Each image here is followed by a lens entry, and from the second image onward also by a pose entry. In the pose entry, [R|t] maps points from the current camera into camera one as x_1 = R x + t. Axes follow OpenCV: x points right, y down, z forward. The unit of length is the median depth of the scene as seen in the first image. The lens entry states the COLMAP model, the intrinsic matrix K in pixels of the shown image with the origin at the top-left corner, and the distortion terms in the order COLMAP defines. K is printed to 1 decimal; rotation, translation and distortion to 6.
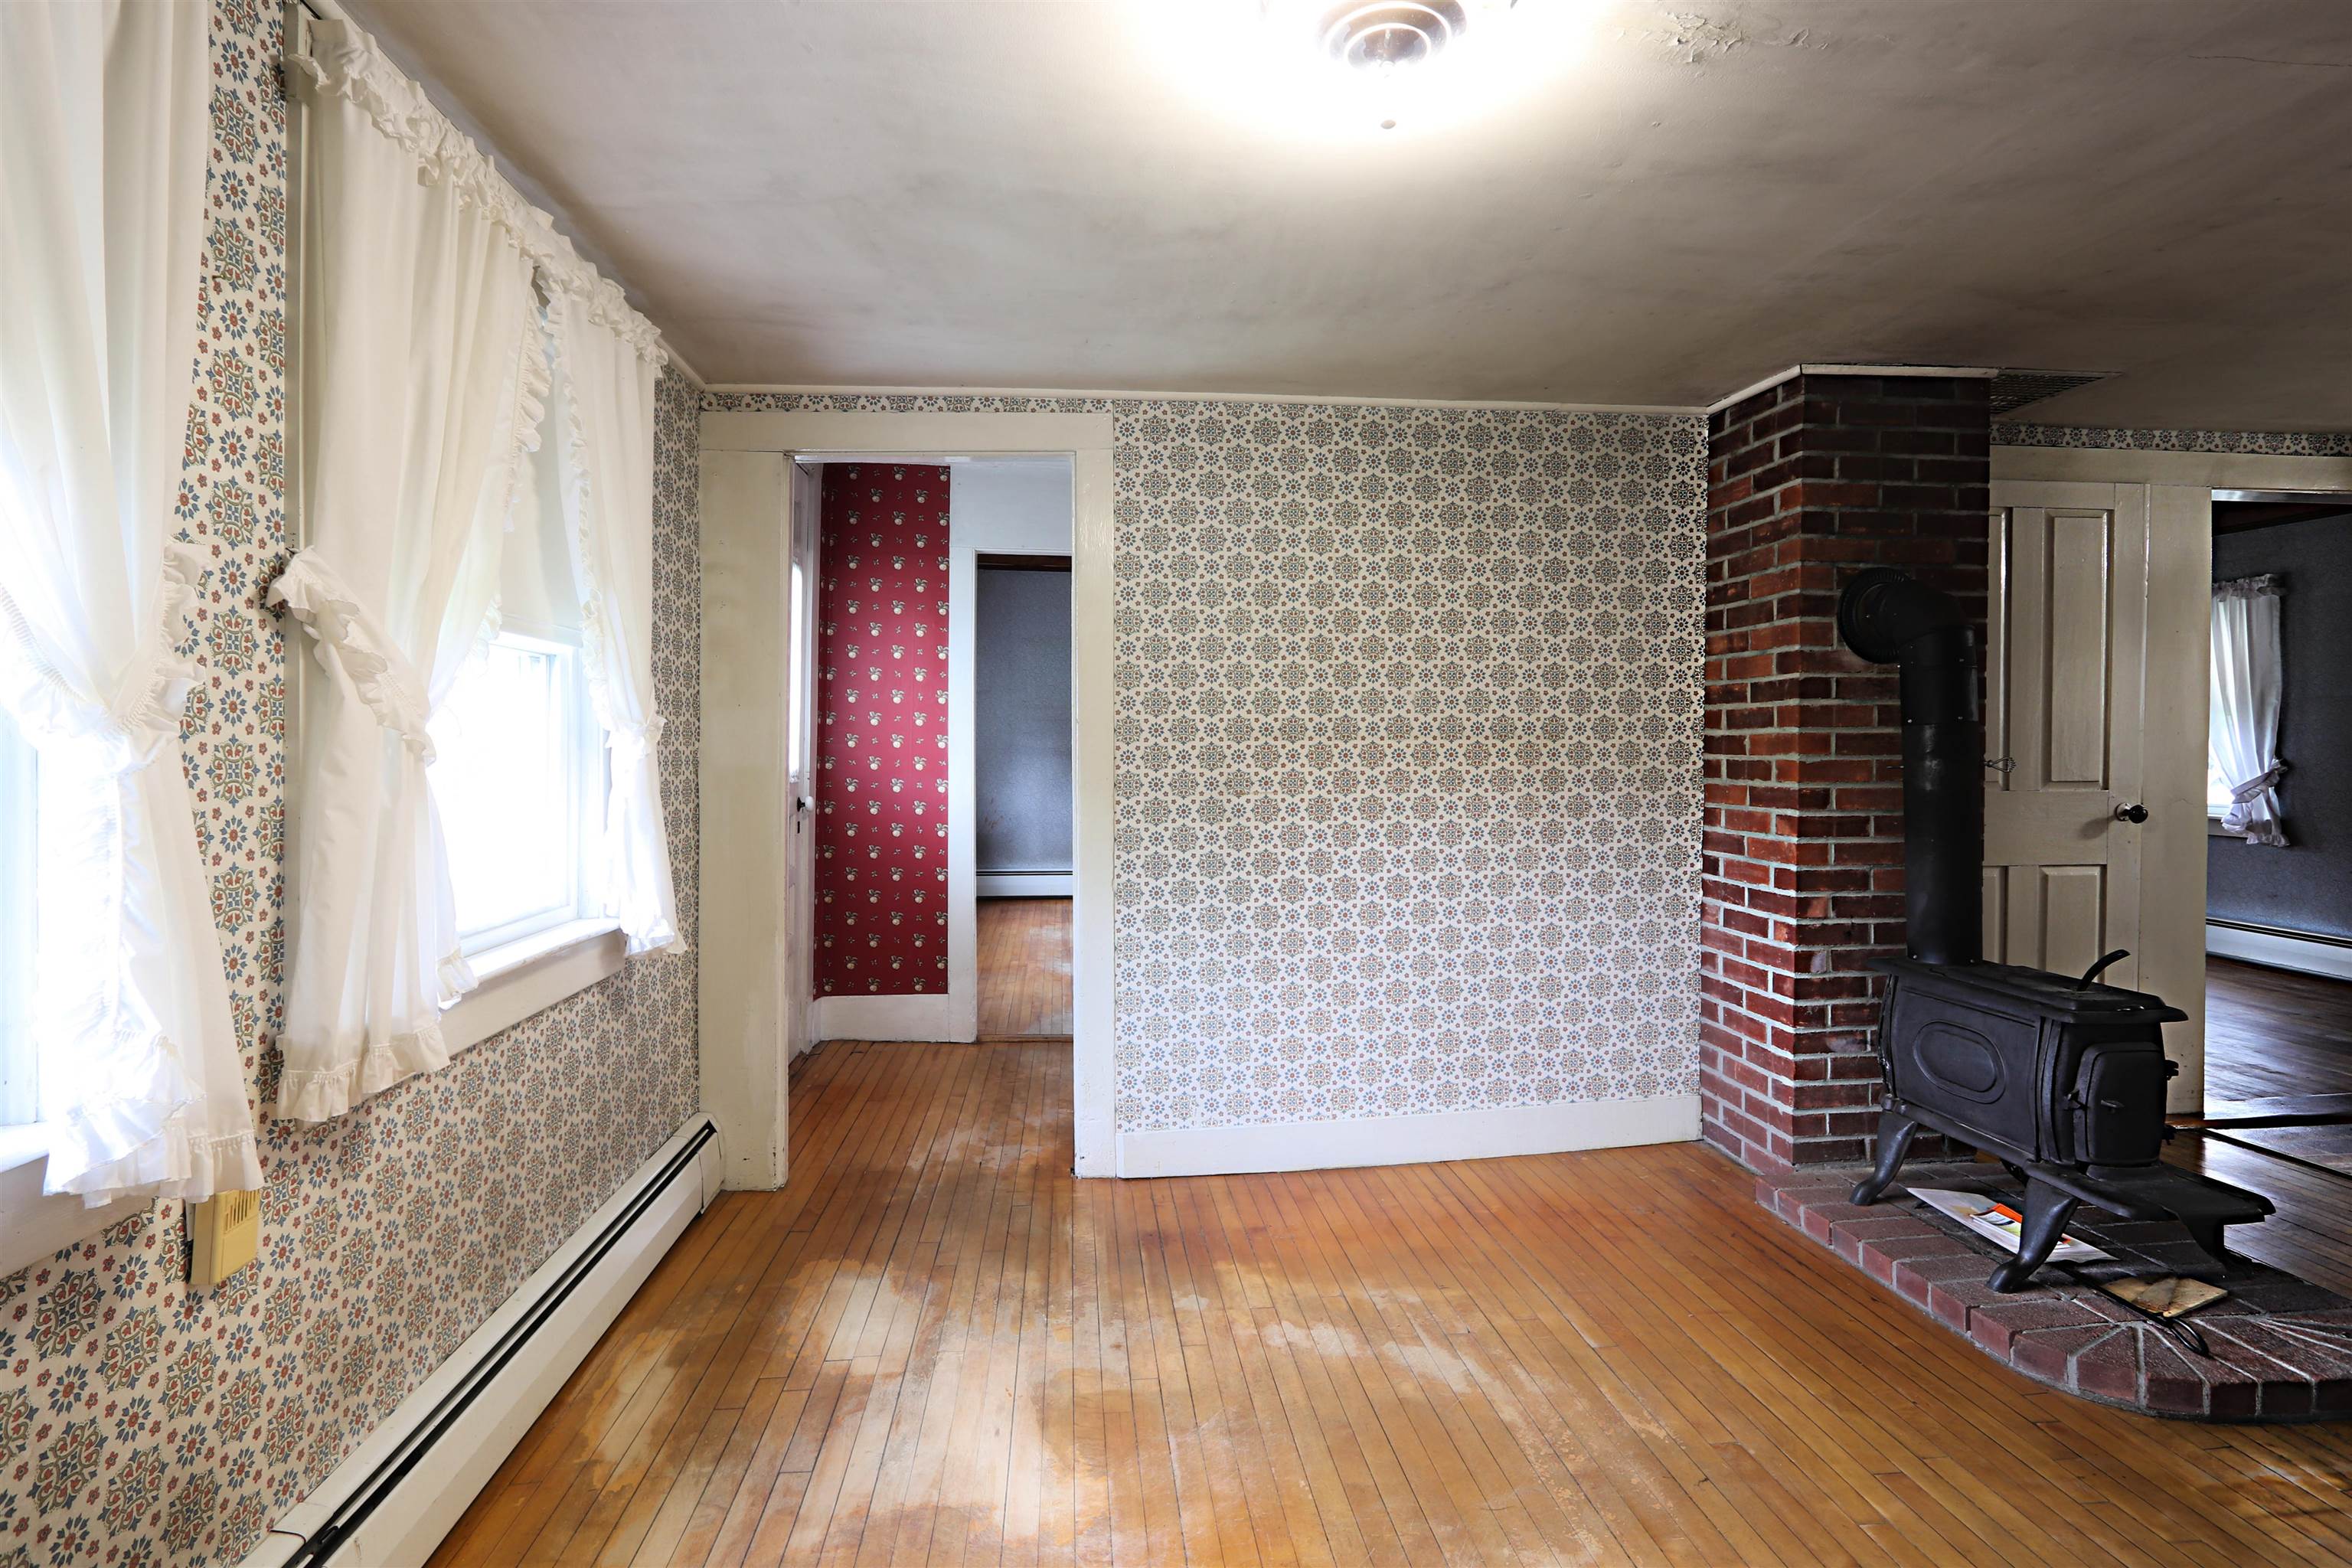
lens RADIAL K [[1104.6, 0, 1173.9], [0, 1104.6, 773.4], [0, 0, 1]] dist [-0.002655, -0.000476]
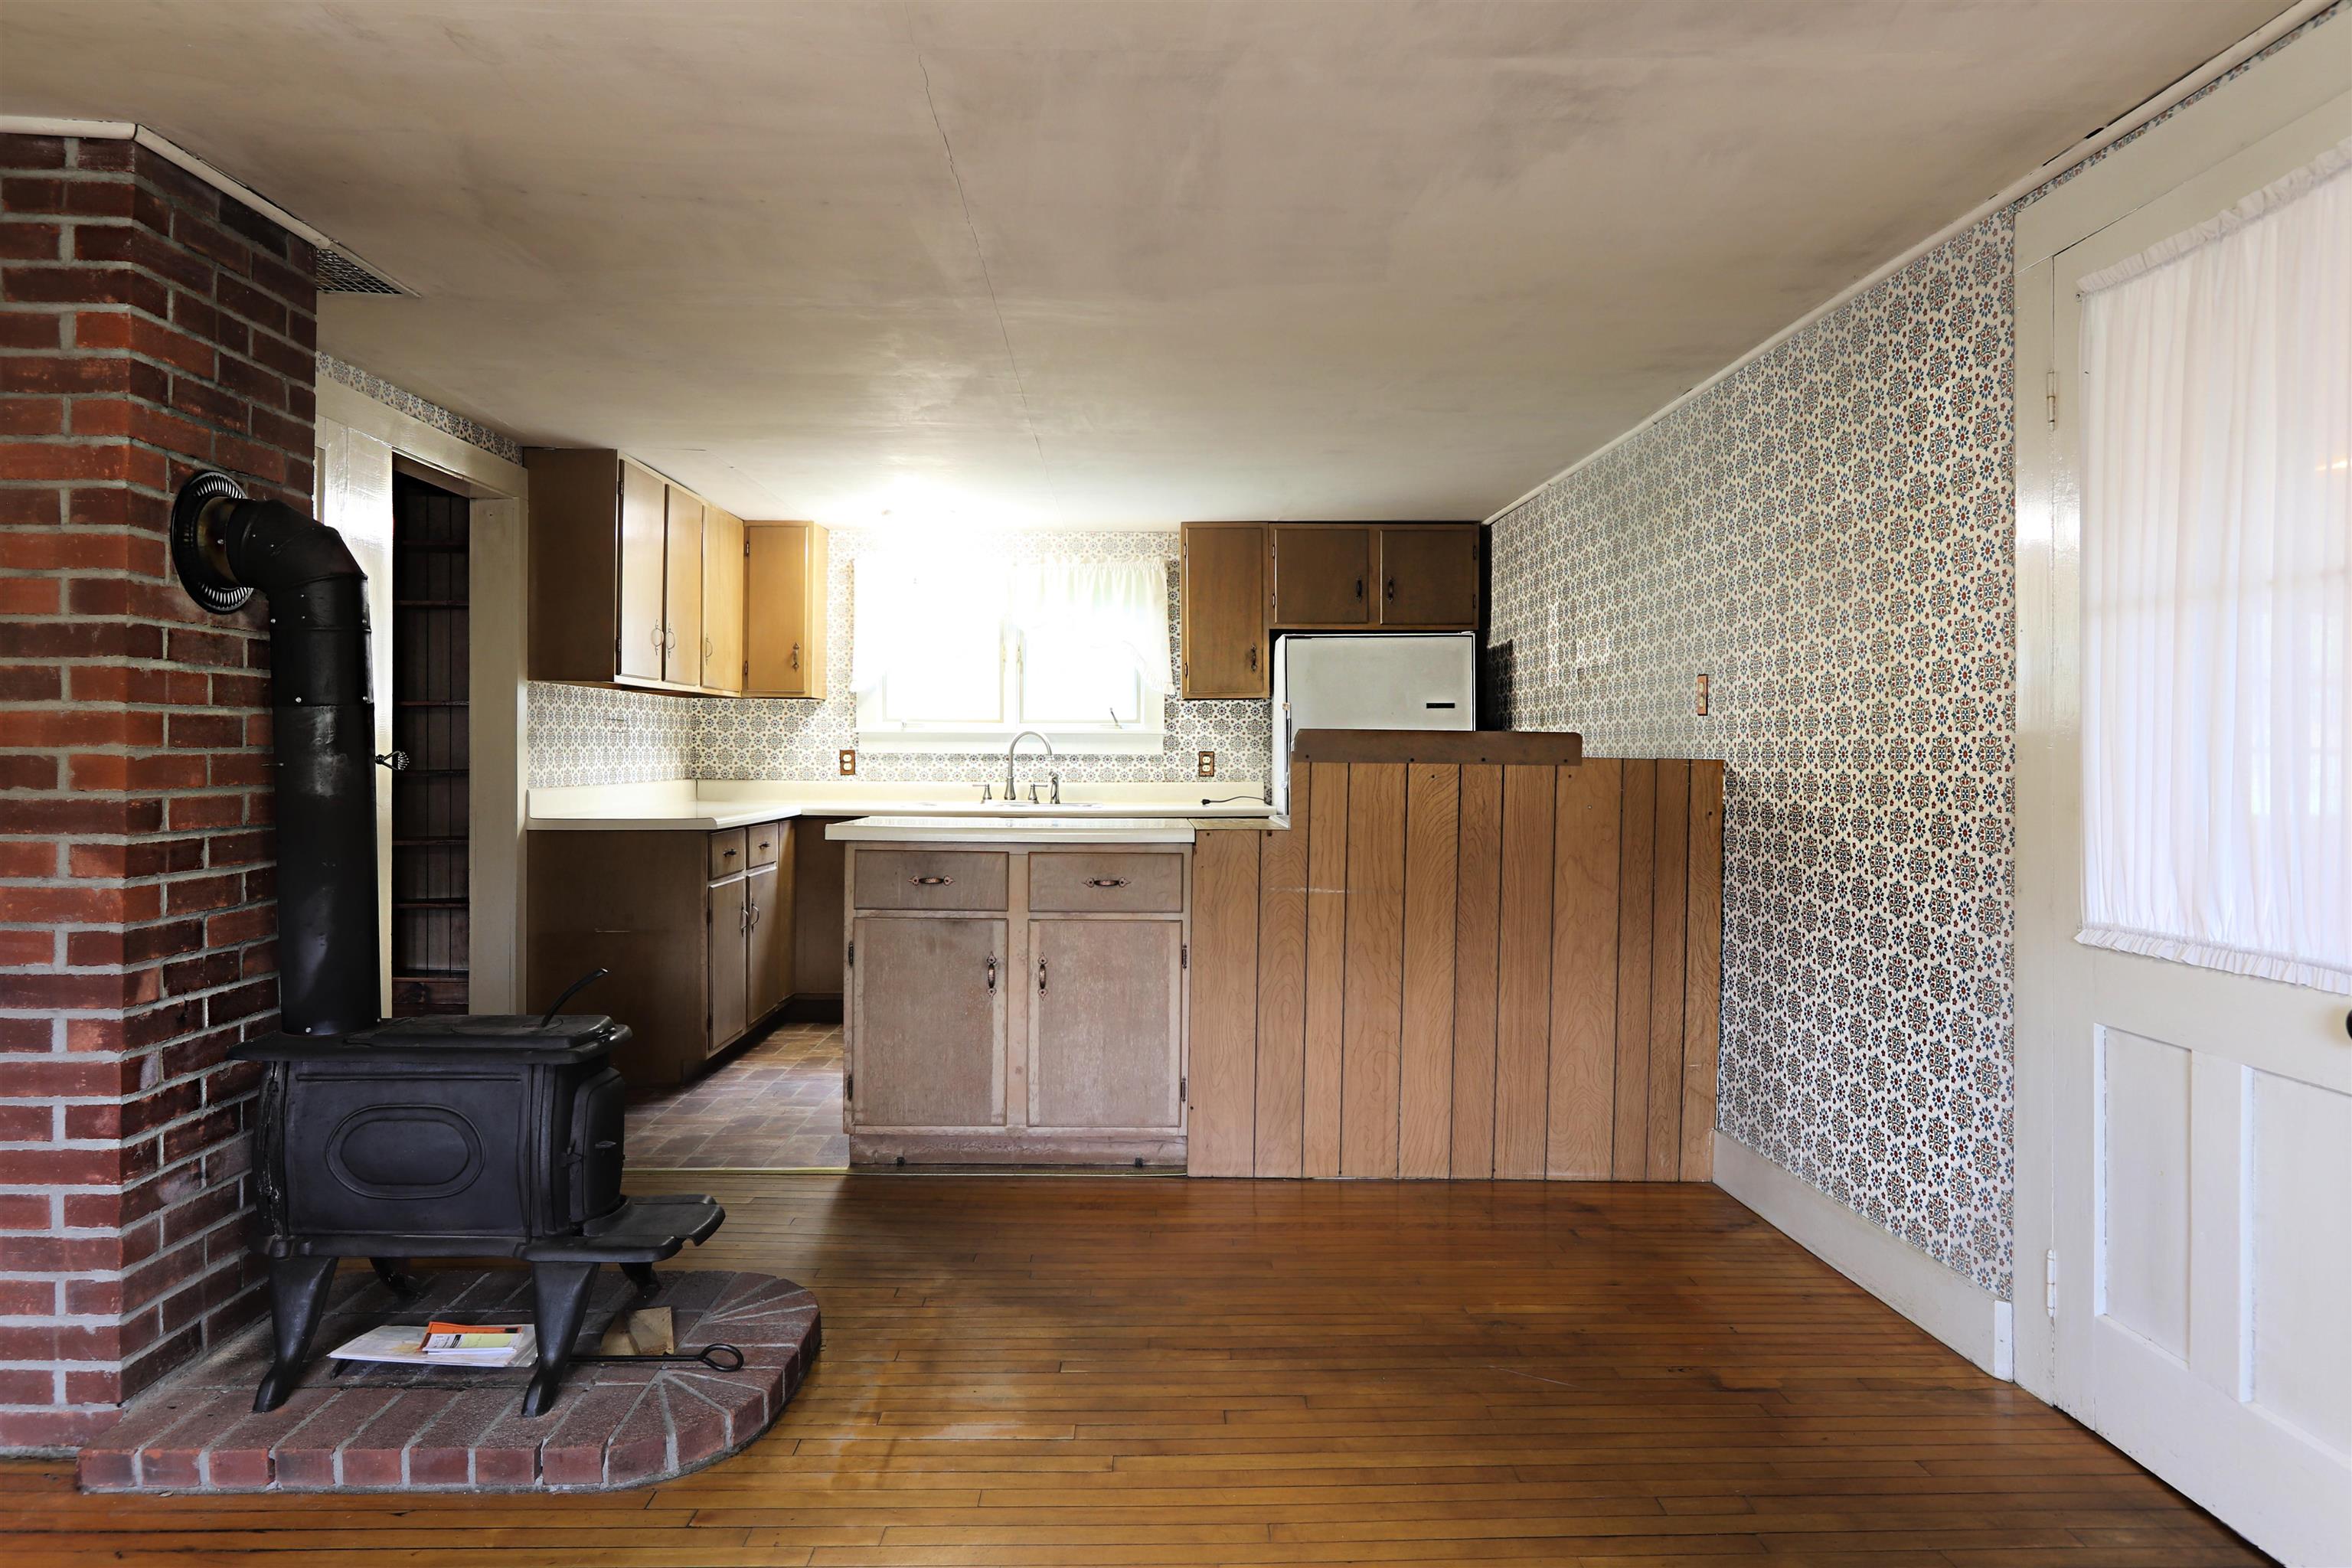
lens RADIAL K [[1467.8, 0, 1167.5], [0, 1467.8, 770.6], [0, 0, 1]] dist [0.001145, -0.000924]
pose [[0.091674, -0.010864, 0.995730, -0.206656], [0.012531, 0.999874, 0.009756, -0.003882], [-0.995710, 0.011584, 0.091798, 0.332744]]
